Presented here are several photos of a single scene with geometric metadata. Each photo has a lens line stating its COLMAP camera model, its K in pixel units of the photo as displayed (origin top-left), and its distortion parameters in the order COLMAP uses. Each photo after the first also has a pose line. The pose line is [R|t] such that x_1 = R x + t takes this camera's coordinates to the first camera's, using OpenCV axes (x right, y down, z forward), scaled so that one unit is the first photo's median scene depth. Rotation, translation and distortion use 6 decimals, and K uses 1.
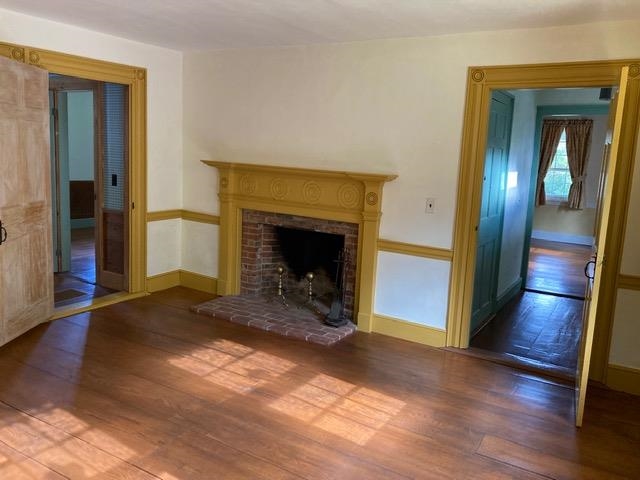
lens RADIAL K [[524.2, 0, 321.5], [0, 524.2, 234.9], [0, 0, 1]] dist [0.015073, -0.002053]
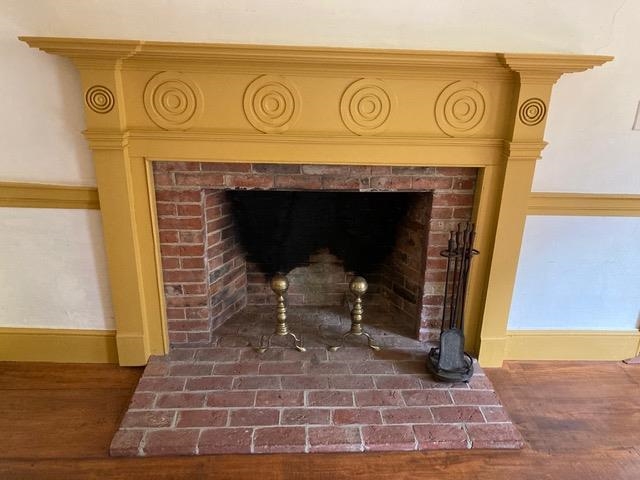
lens RADIAL K [[524.2, 0, 321.5], [0, 524.2, 234.9], [0, 0, 1]] dist [0.015073, -0.002053]
pose [[0.835383, -0.224790, 0.501603, -0.269247], [0.104842, 0.960963, 0.256042, -0.088952], [-0.539577, -0.161304, 0.826340, 0.607443]]
